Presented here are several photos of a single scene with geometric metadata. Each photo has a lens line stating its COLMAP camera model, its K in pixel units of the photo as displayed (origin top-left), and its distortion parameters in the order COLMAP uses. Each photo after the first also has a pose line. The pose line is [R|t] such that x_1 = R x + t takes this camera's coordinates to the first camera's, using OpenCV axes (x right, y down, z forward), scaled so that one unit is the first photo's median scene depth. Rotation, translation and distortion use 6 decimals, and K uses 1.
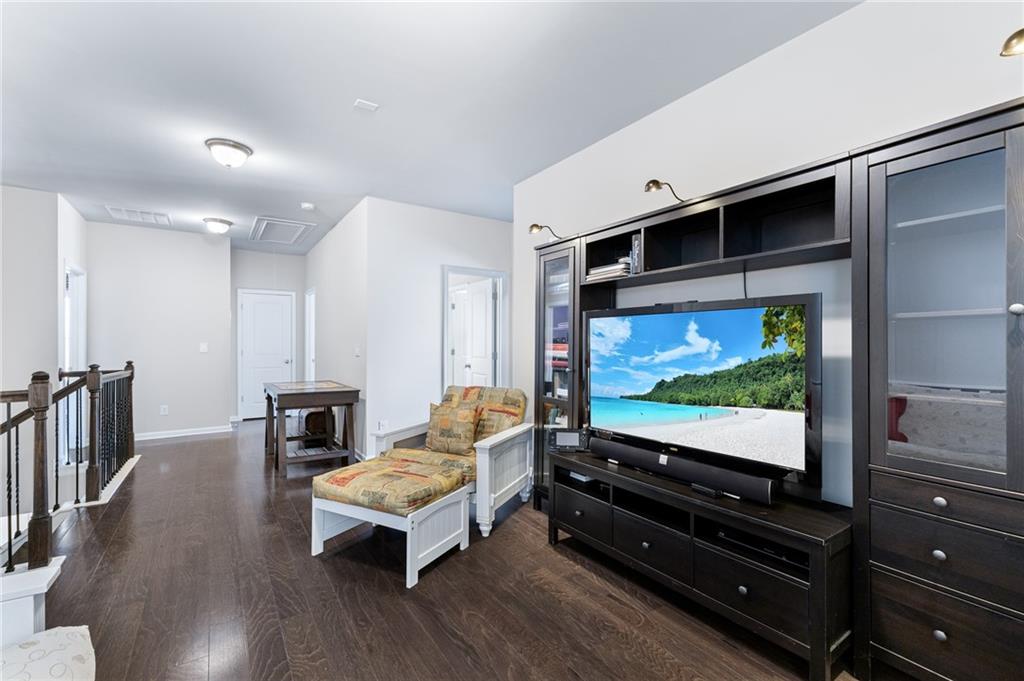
lens RADIAL K [[445.3, 0, 516.5], [0, 445.3, 341.5], [0, 0, 1]] dist [0.002931, 0.000720]
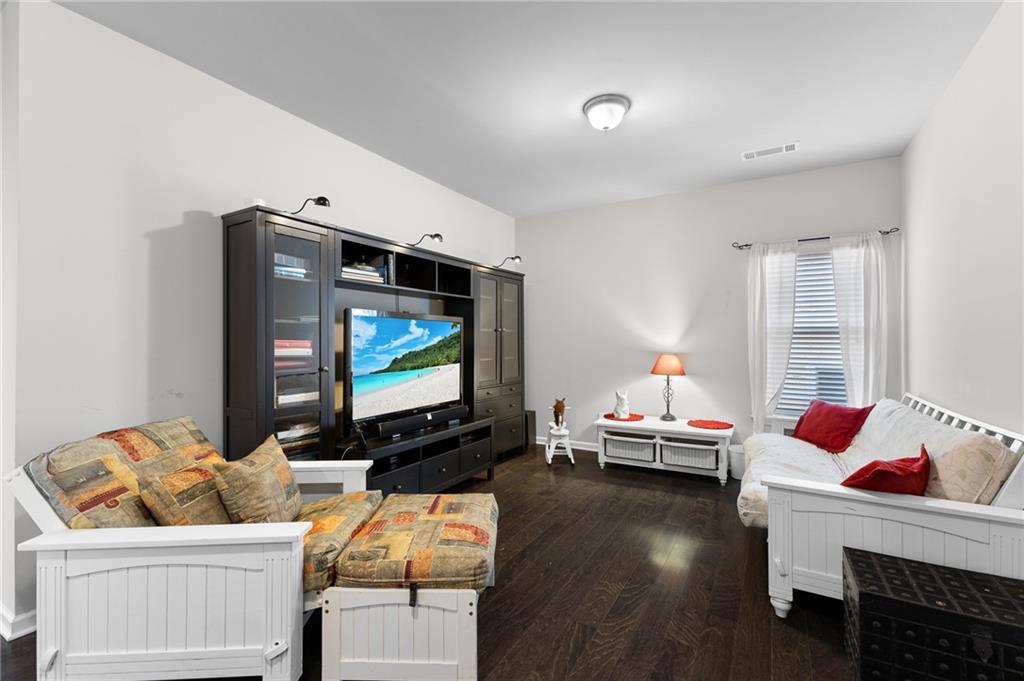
lens RADIAL K [[445.3, 0, 511.6], [0, 445.3, 341.1], [0, 0, 1]] dist [0.002931, 0.000720]
pose [[-0.431819, -0.000934, 0.901960, -1.049432], [-0.005691, 0.999982, -0.001689, 0.007123], [-0.901942, -0.005863, -0.431817, 1.264355]]
